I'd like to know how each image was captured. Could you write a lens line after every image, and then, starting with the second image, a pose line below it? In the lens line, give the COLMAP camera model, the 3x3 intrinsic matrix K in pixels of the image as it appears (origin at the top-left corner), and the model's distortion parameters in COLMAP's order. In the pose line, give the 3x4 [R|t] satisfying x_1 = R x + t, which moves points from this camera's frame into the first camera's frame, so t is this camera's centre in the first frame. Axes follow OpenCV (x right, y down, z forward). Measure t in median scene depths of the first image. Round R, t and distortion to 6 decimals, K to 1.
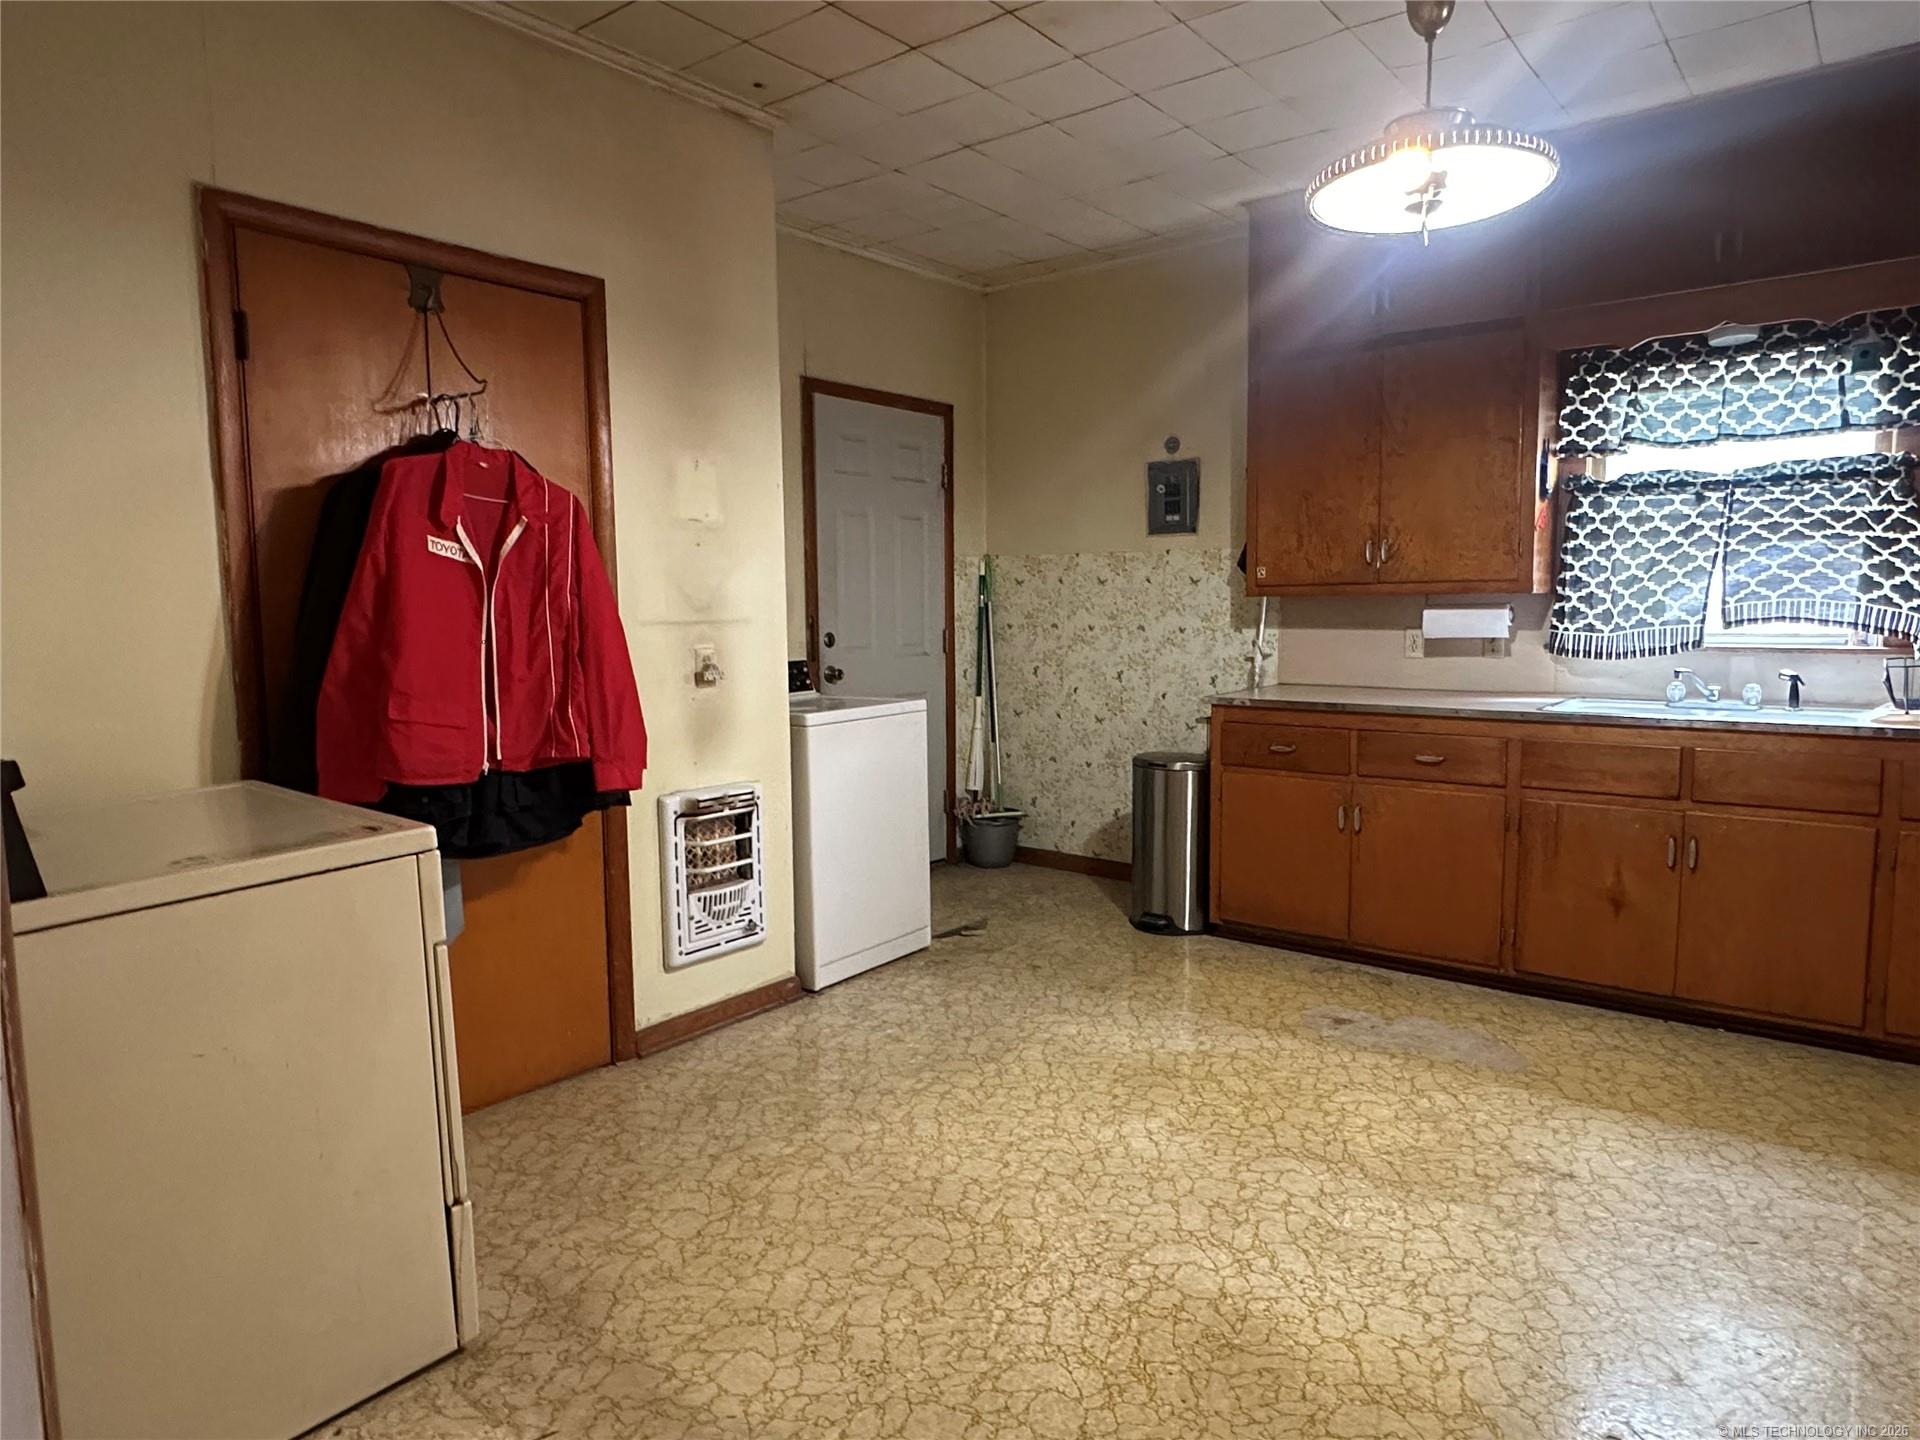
lens RADIAL K [[1167.7, 0, 960.0], [0, 1167.7, 720.0], [0, 0, 1]] dist [-0.003732, 0.000867]
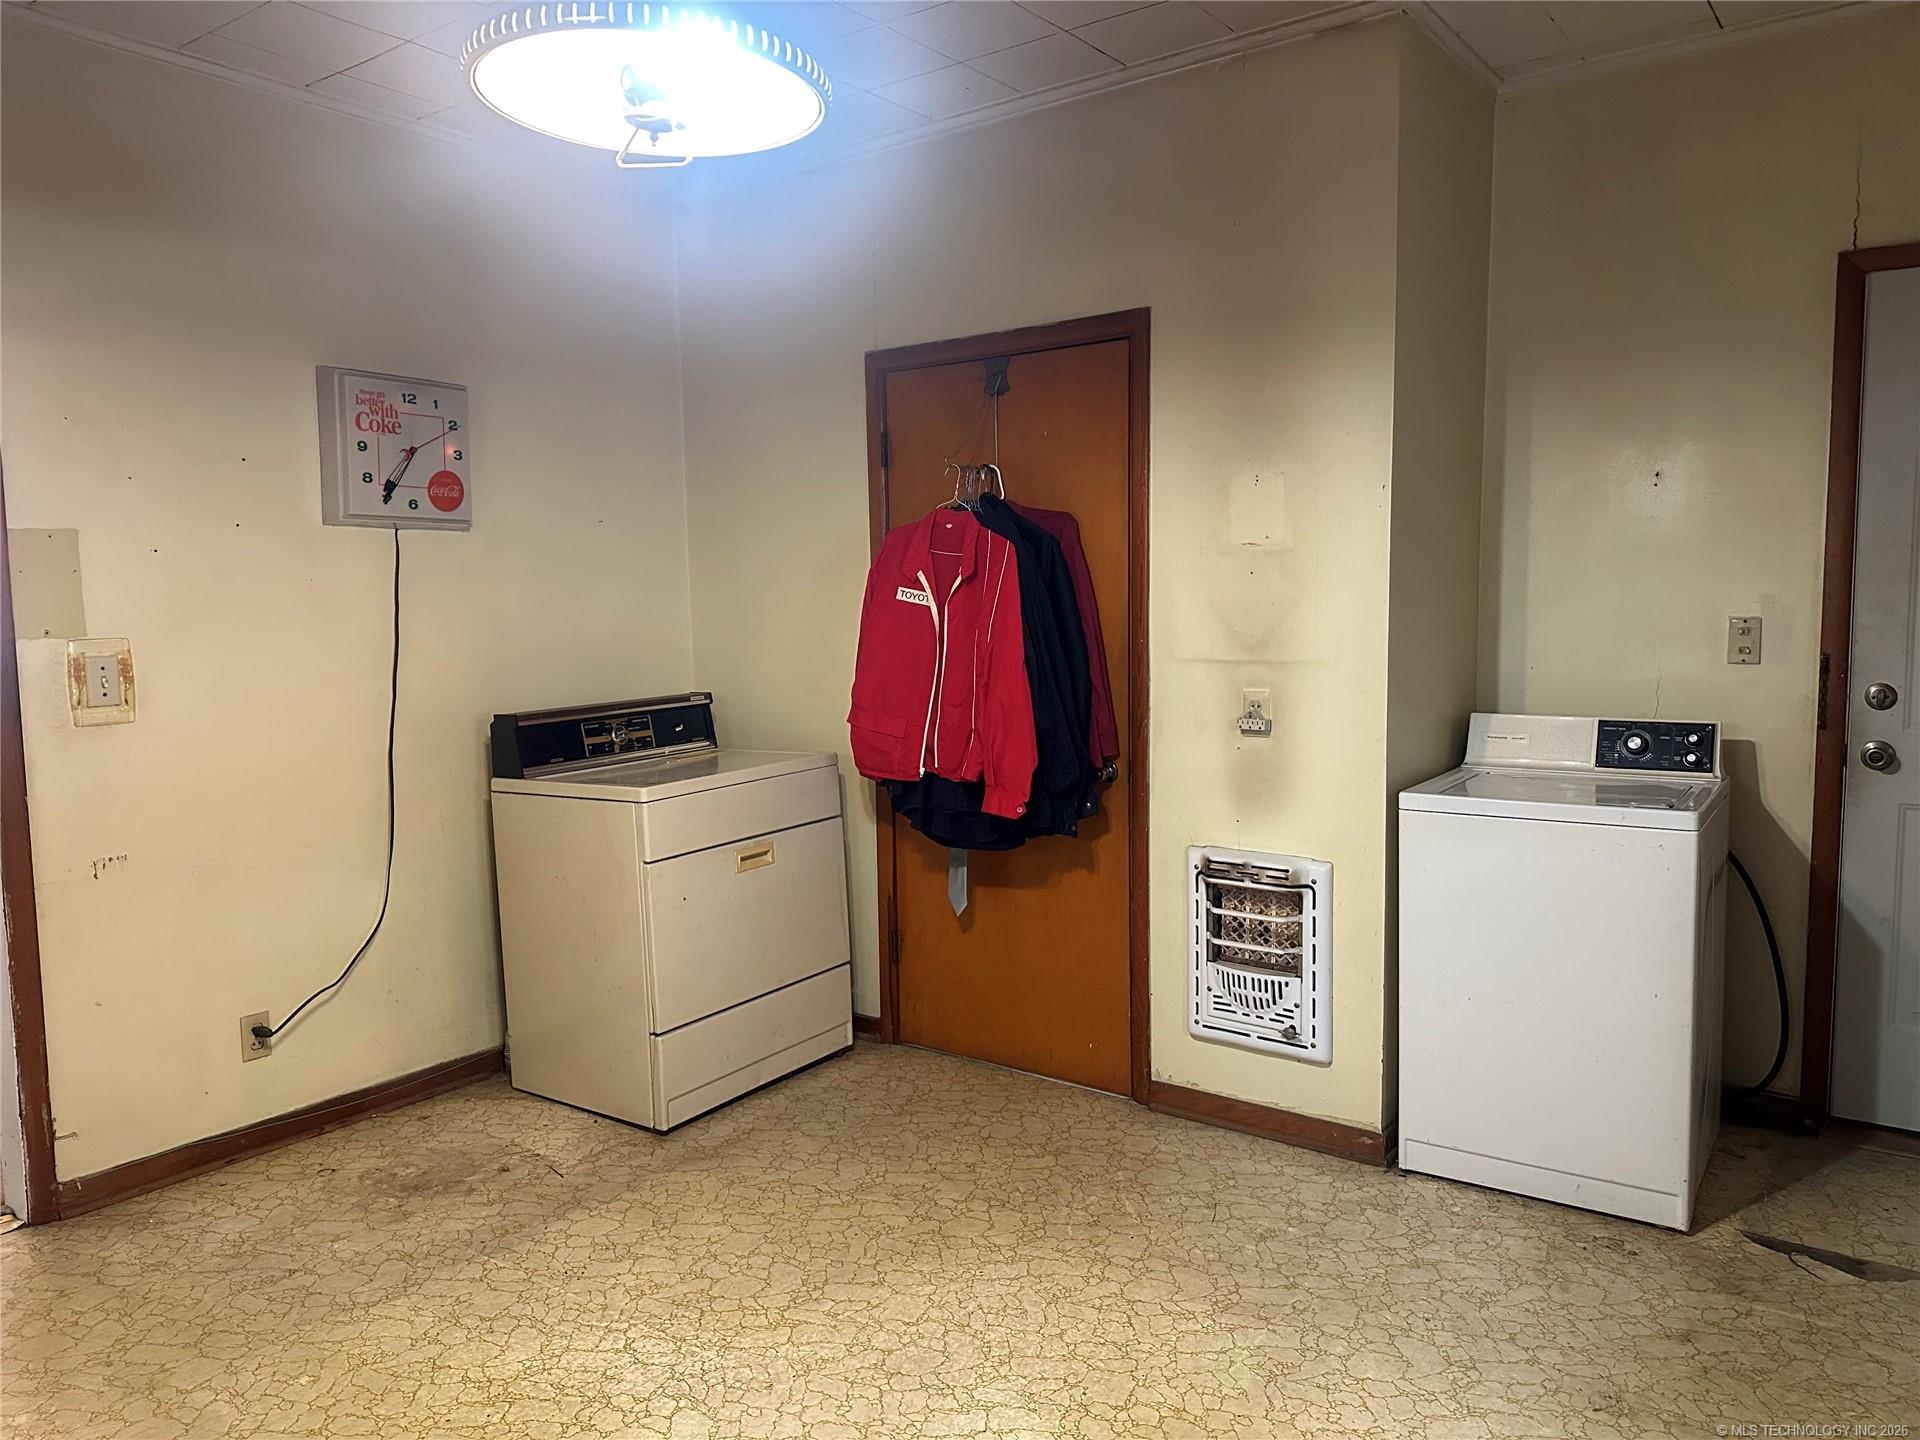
lens RADIAL K [[1346.7, 0, 960.6], [0, 1346.7, 690.8], [0, 0, 1]] dist [0.066200, -0.078299]
pose [[0.050153, 0.094969, -0.994216, 0.770312], [-0.081878, 0.992509, 0.090676, -0.135944], [0.995380, 0.076856, 0.057554, 0.730752]]
